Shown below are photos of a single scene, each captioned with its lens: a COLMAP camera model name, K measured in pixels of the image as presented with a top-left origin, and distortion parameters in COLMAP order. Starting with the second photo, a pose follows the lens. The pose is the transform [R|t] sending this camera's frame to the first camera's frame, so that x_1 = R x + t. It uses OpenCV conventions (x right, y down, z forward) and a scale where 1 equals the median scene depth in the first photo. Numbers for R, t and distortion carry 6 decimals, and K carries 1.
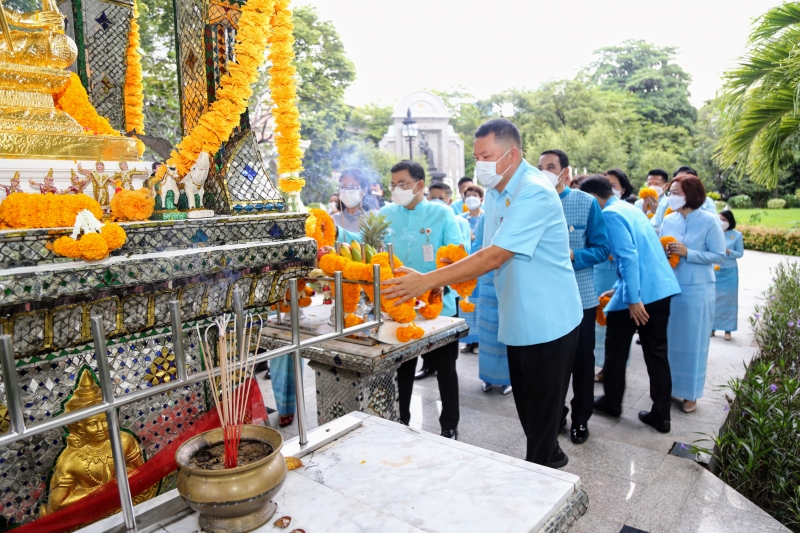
lens RADIAL K [[571.6, 0, 407.8], [0, 571.6, 282.2], [0, 0, 1]] dist [-0.119347, 0.074200]
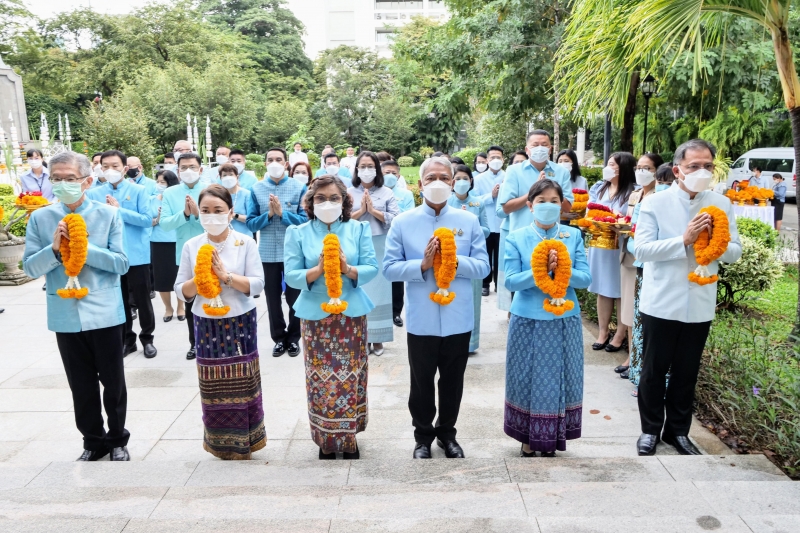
lens RADIAL K [[571.6, 0, 407.8], [0, 571.6, 282.2], [0, 0, 1]] dist [-0.119347, 0.074200]
pose [[0.780495, -0.123330, 0.612877, 0.044833], [0.082673, 0.992100, 0.094357, -0.035321], [-0.619672, -0.022977, 0.784525, 0.279606]]
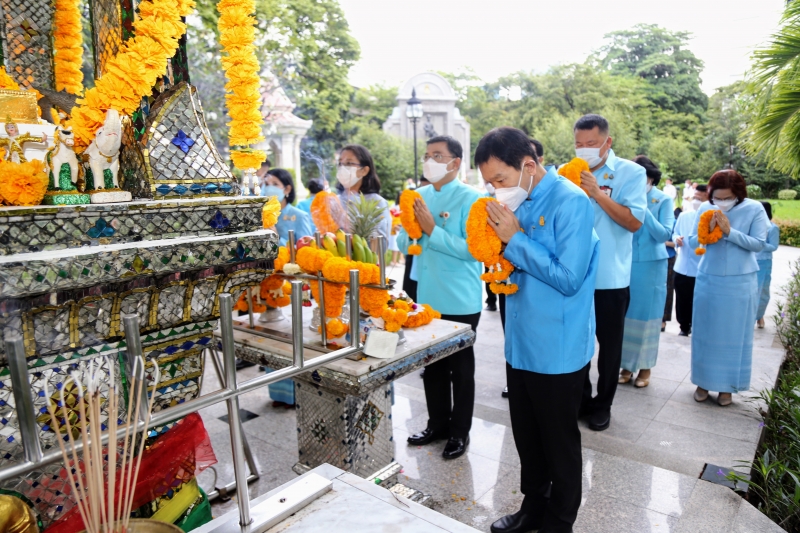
lens RADIAL K [[571.6, 0, 407.8], [0, 571.6, 282.2], [0, 0, 1]] dist [-0.119347, 0.074200]
pose [[0.999827, 0.018033, -0.004554, 0.001124], [-0.017900, 0.999451, 0.027863, -0.002627], [0.005054, -0.027777, 0.999601, 0.019621]]
